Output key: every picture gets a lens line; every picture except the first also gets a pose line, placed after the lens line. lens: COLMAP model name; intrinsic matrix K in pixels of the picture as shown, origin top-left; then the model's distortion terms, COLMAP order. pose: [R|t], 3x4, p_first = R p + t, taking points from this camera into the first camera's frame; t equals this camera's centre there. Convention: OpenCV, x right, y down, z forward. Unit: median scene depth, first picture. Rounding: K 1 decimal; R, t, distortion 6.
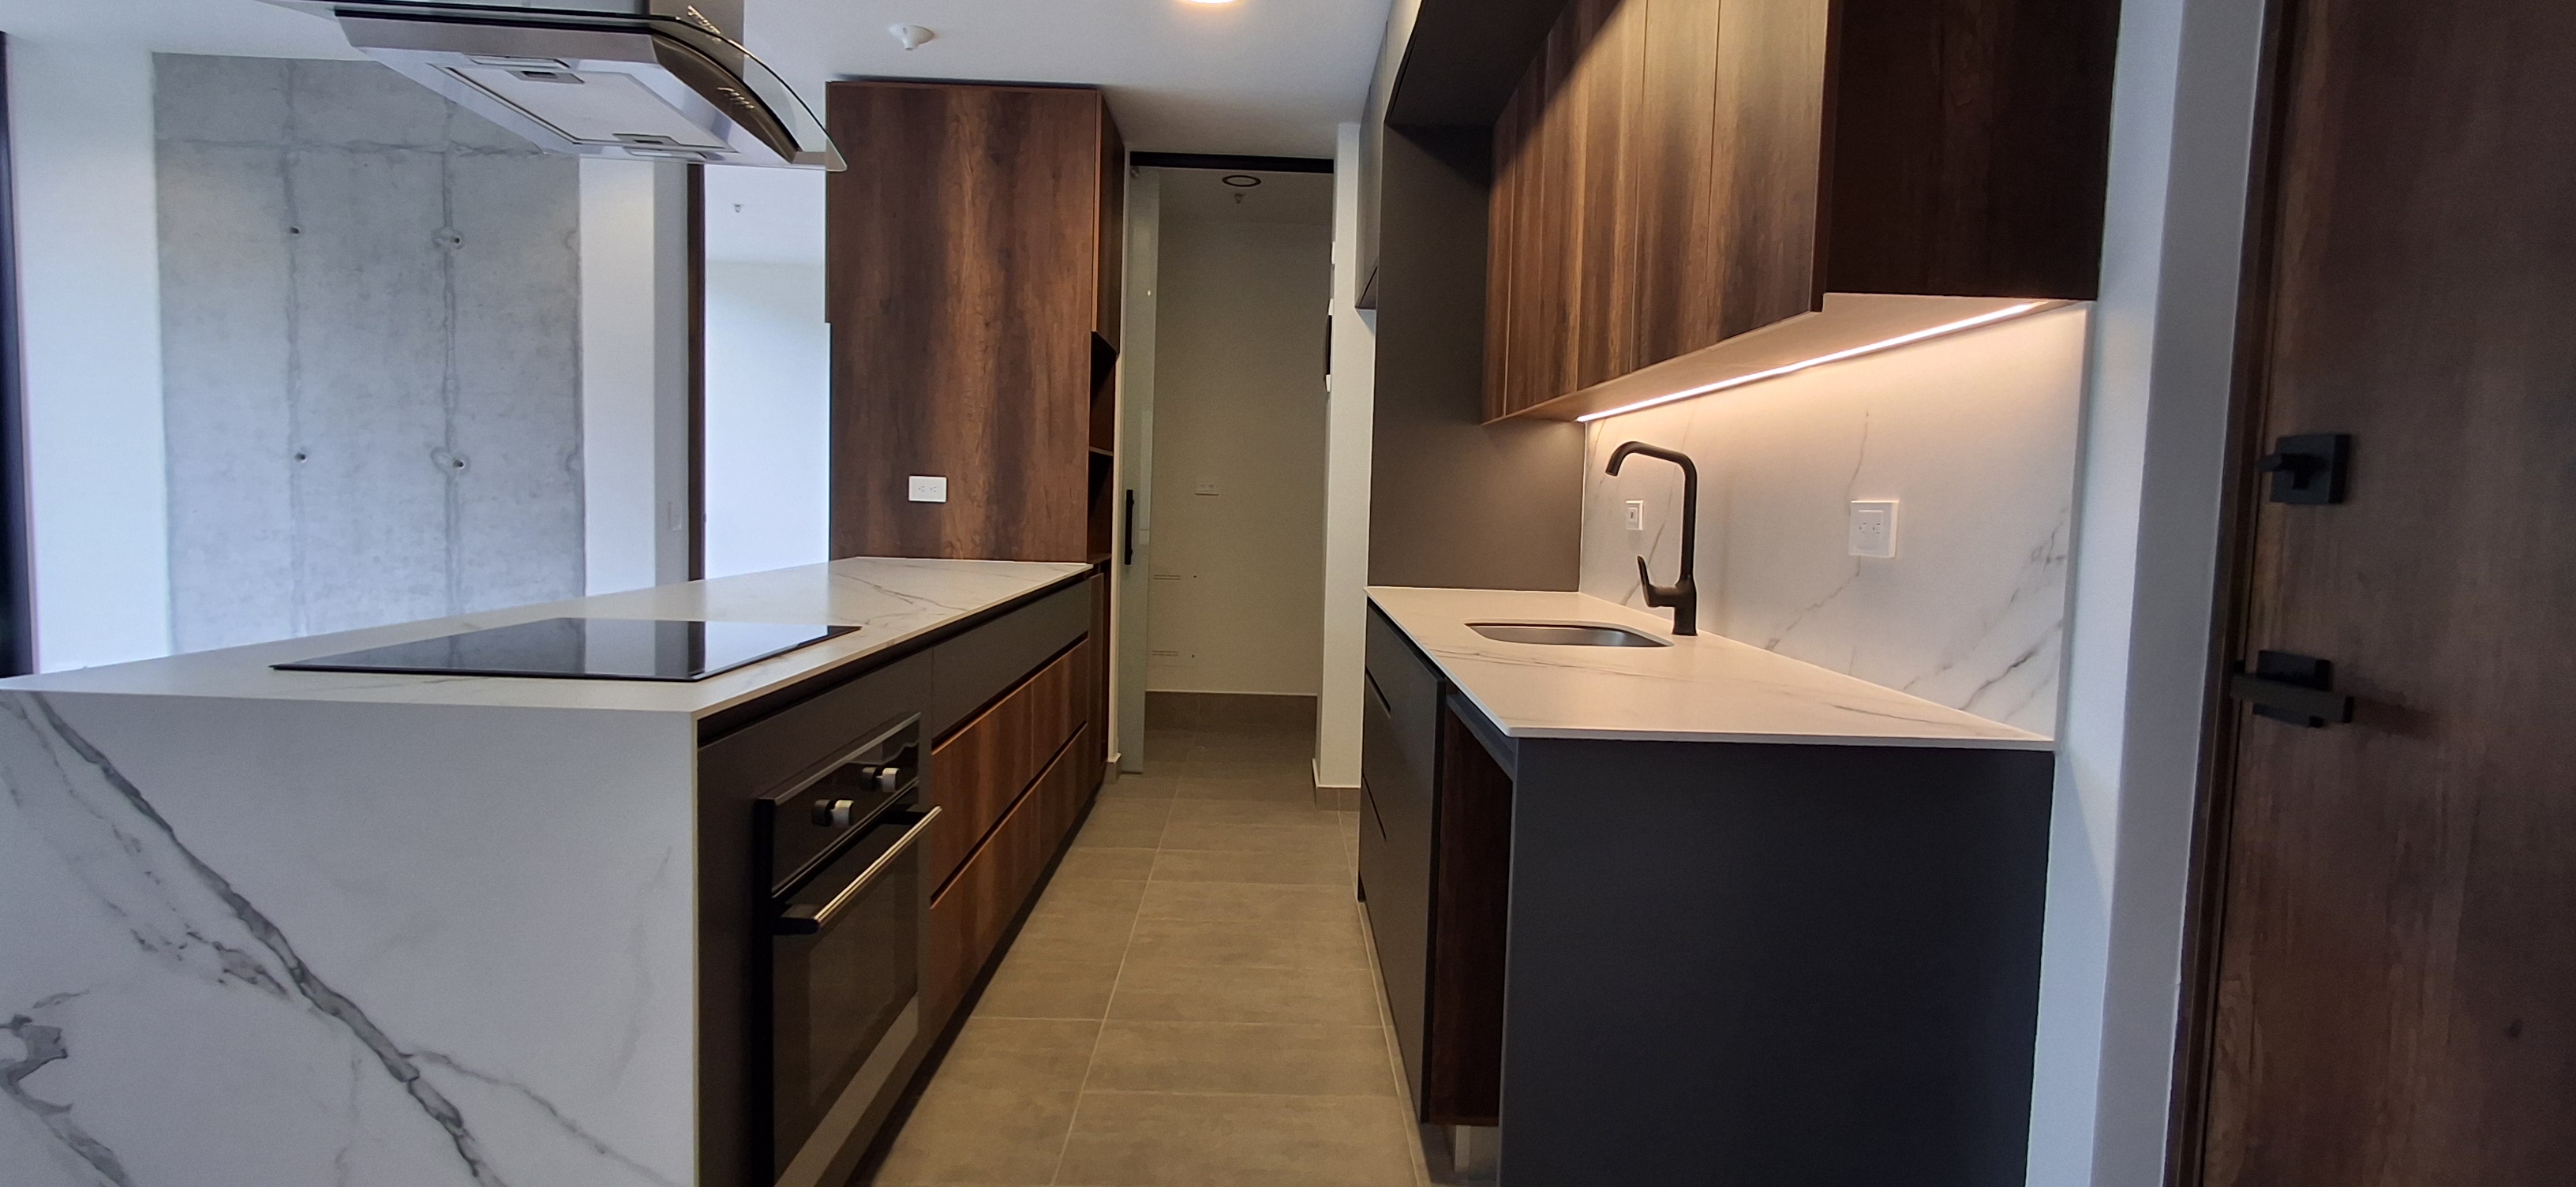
lens RADIAL K [[1175.9, 0, 1288.0], [0, 1175.9, 593.5], [0, 0, 1]] dist [0.001465, 0.000355]
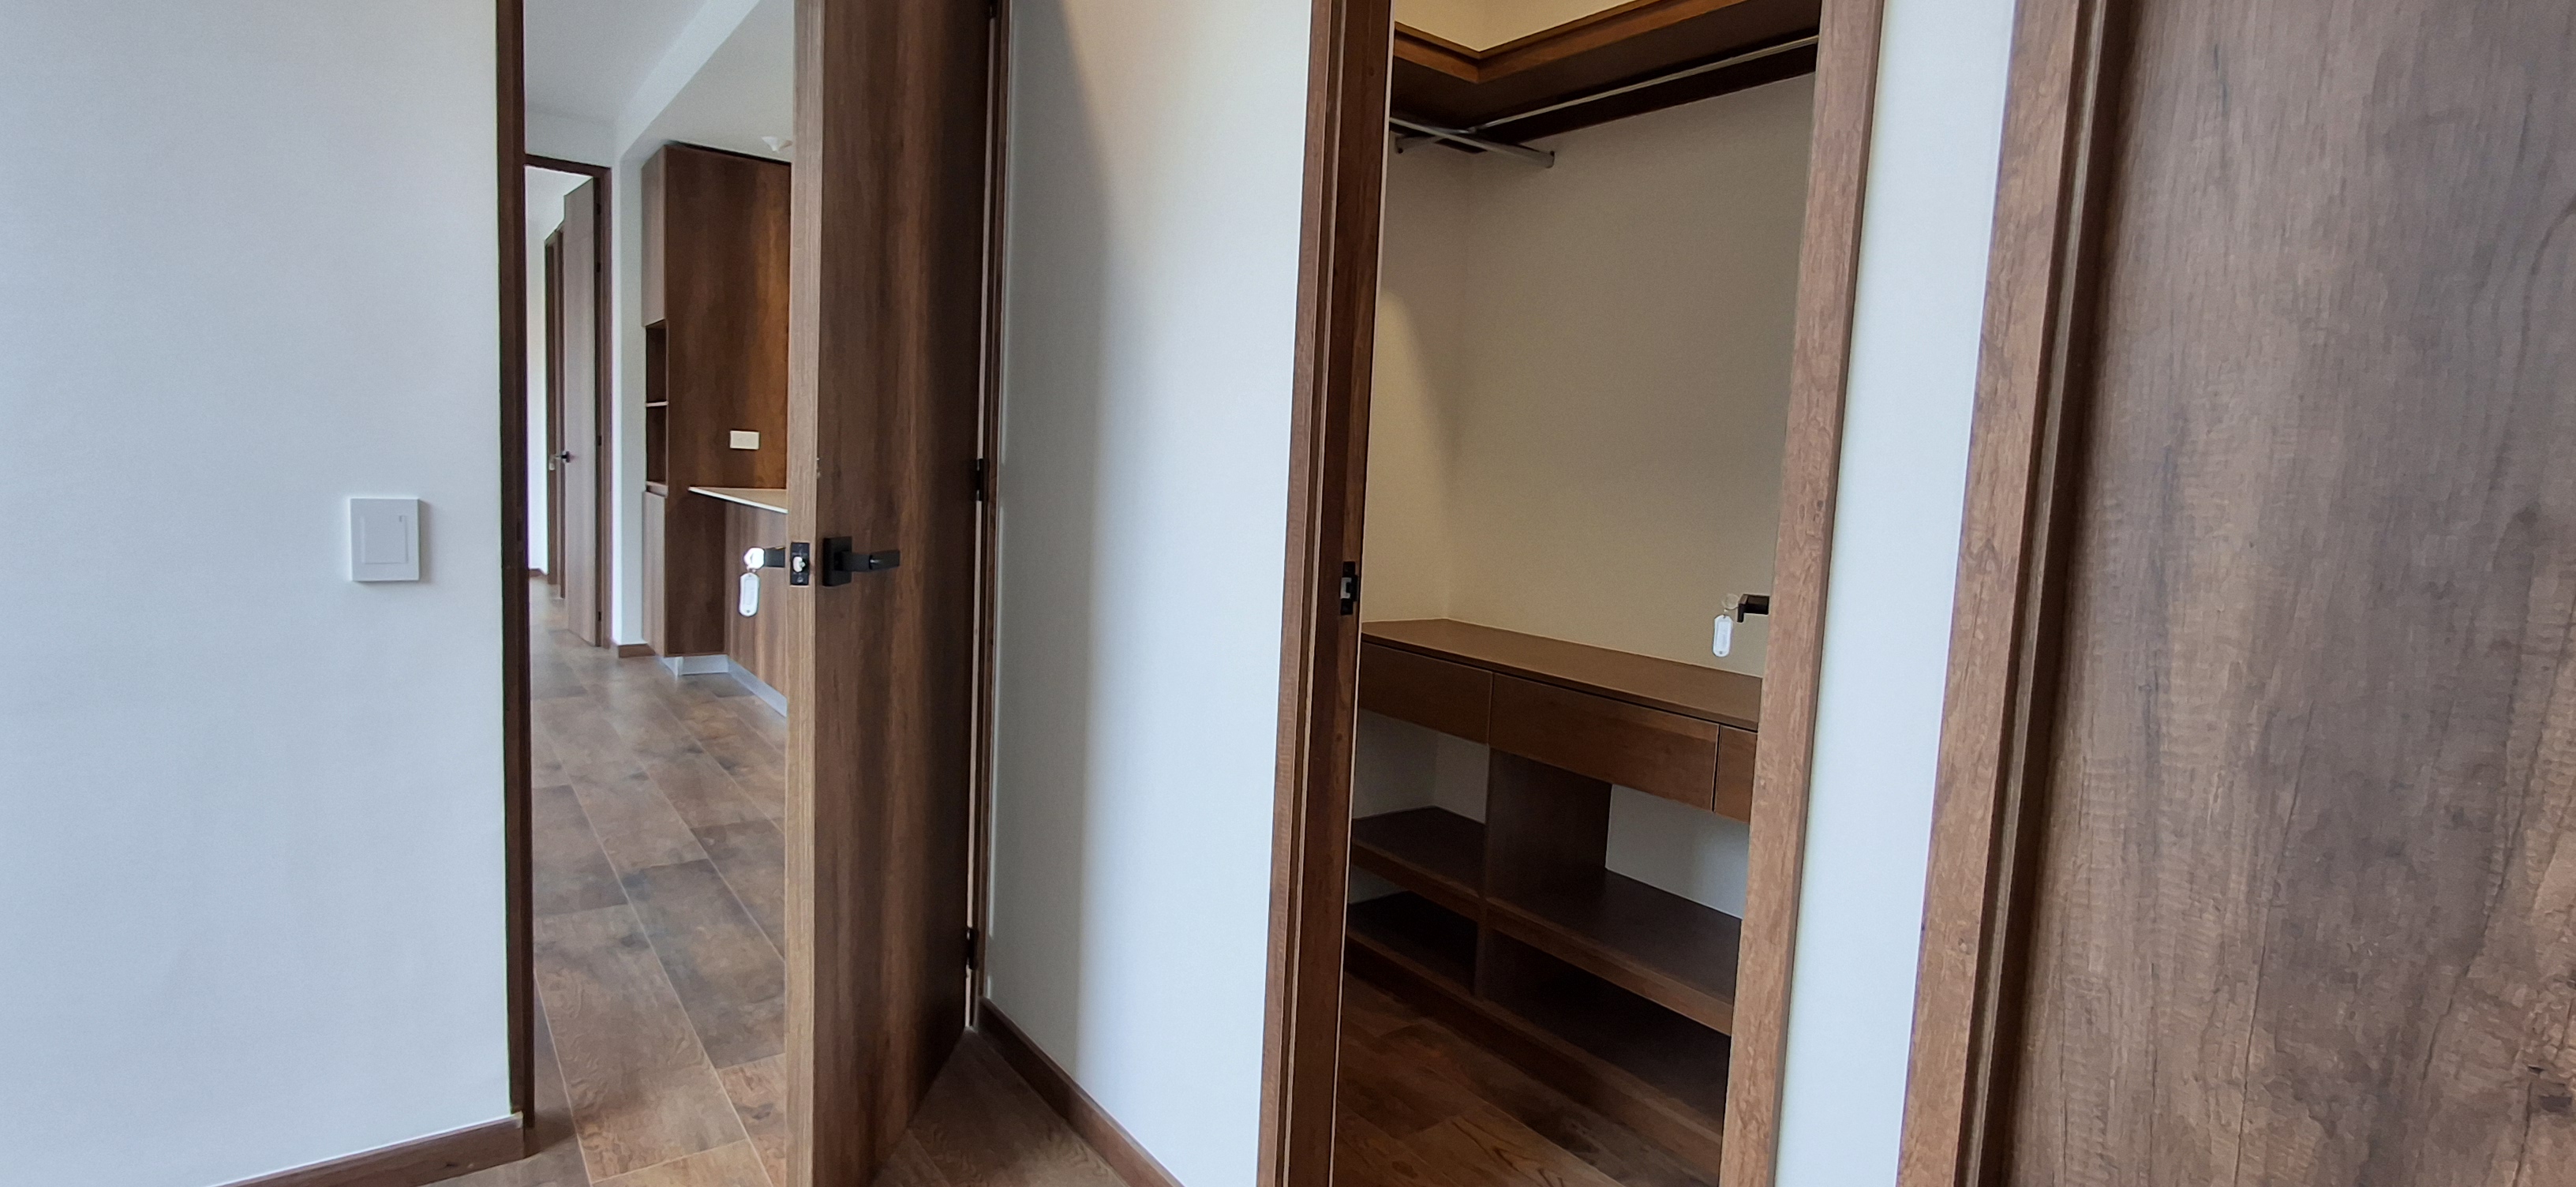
lens RADIAL K [[1186.3, 0, 1288.0], [0, 1186.3, 593.5], [0, 0, 1]] dist [-0.000854, -0.000238]
pose [[0.811549, -0.052505, 0.581921, -0.542770], [0.023078, 0.998057, 0.057868, 0.026303], [-0.583828, -0.033533, 0.811184, -0.502471]]
